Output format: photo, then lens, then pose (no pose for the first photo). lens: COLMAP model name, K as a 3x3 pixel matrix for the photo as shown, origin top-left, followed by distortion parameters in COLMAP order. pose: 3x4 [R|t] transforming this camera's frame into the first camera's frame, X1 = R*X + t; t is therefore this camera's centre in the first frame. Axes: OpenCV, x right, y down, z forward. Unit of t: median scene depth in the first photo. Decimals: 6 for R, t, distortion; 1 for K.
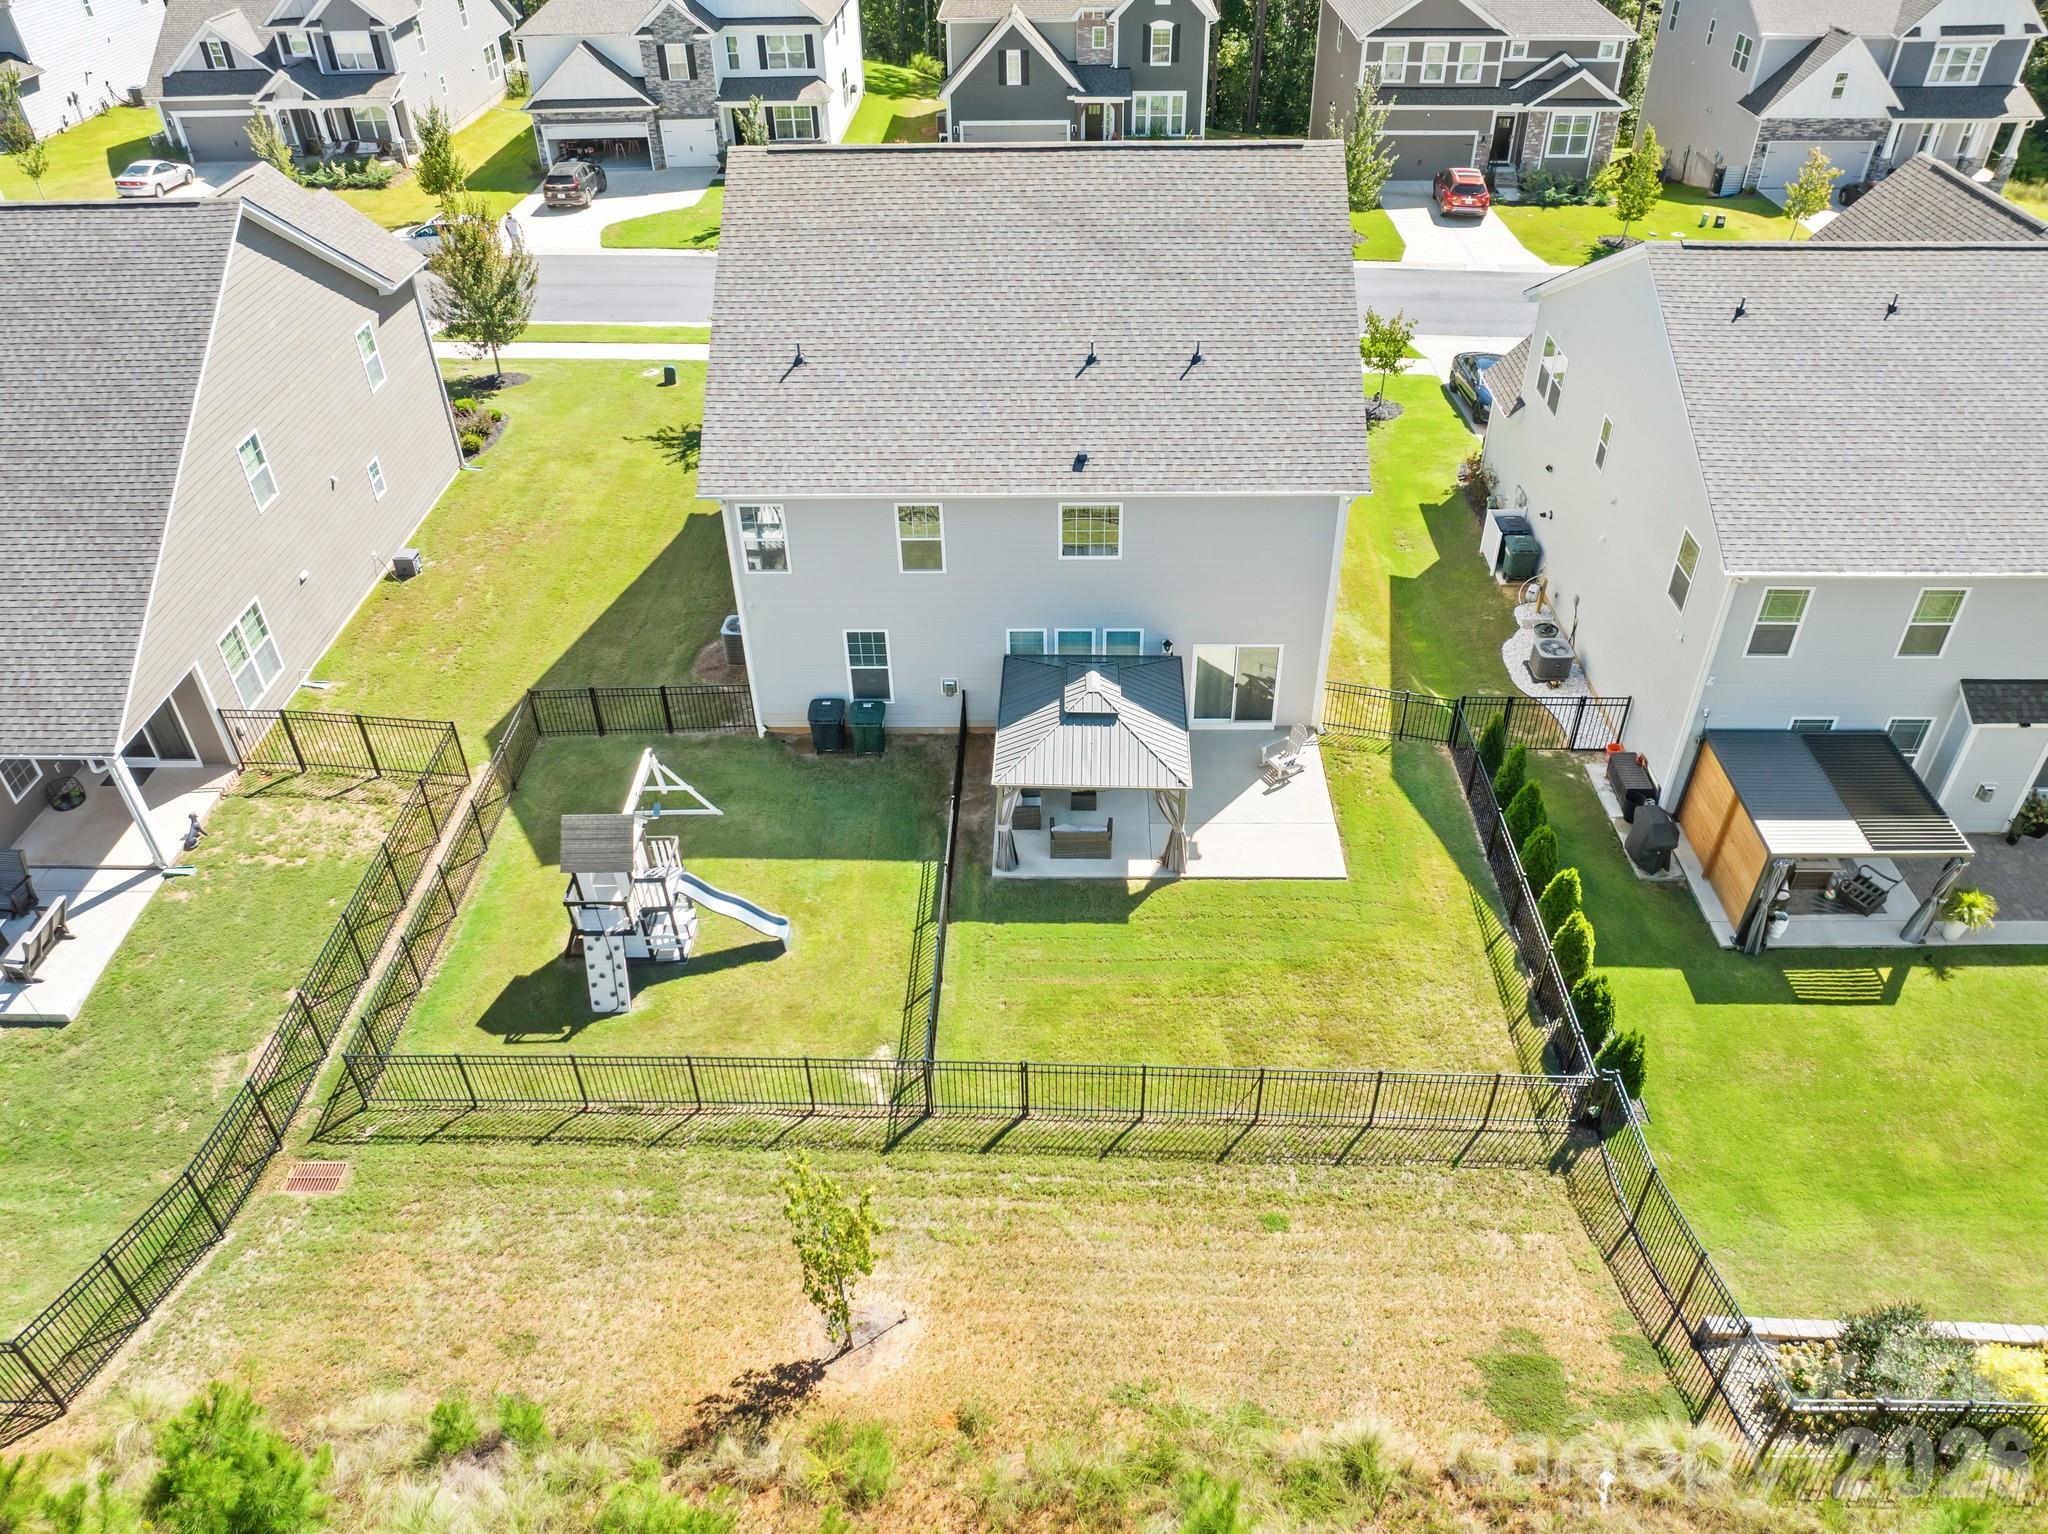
lens RADIAL K [[1424.8, 0, 1043.7], [0, 1424.8, 766.3], [0, 0, 1]] dist [-0.001492, -0.001882]
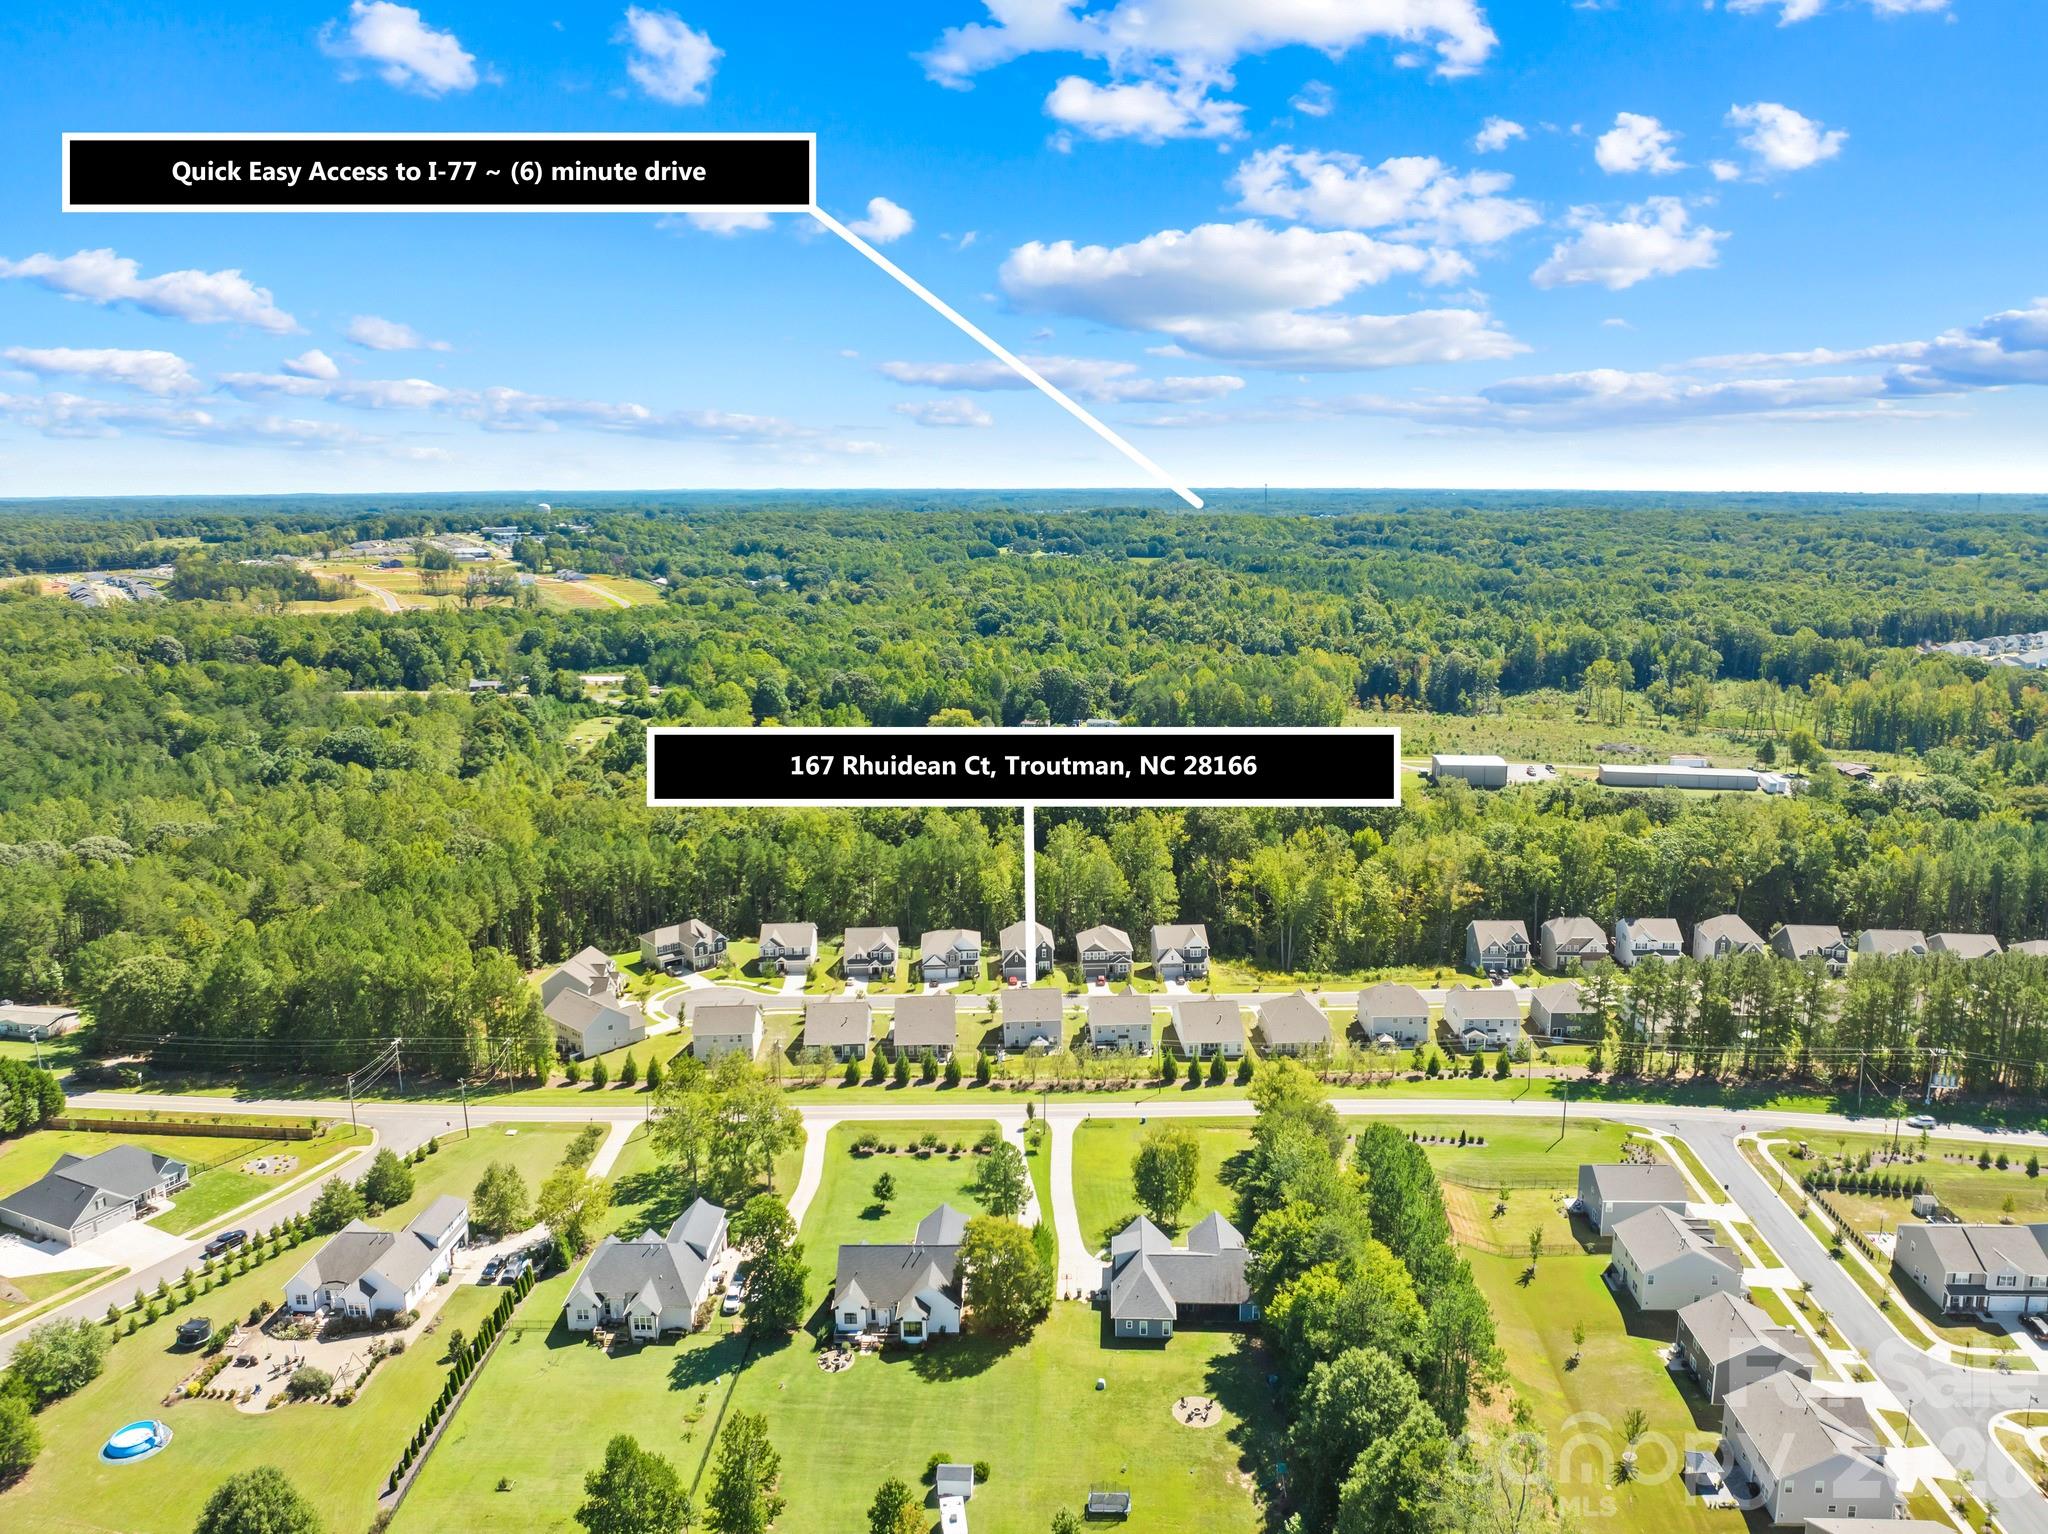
lens RADIAL K [[1424.8, 0, 1027.7], [0, 1424.8, 763.0], [0, 0, 1]] dist [-0.001492, -0.001882]
pose [[0.998076, -0.007720, 0.061523, -0.308622], [0.034369, 0.894728, -0.445287, 1.268720], [-0.051609, 0.446545, 0.893272, -4.217472]]
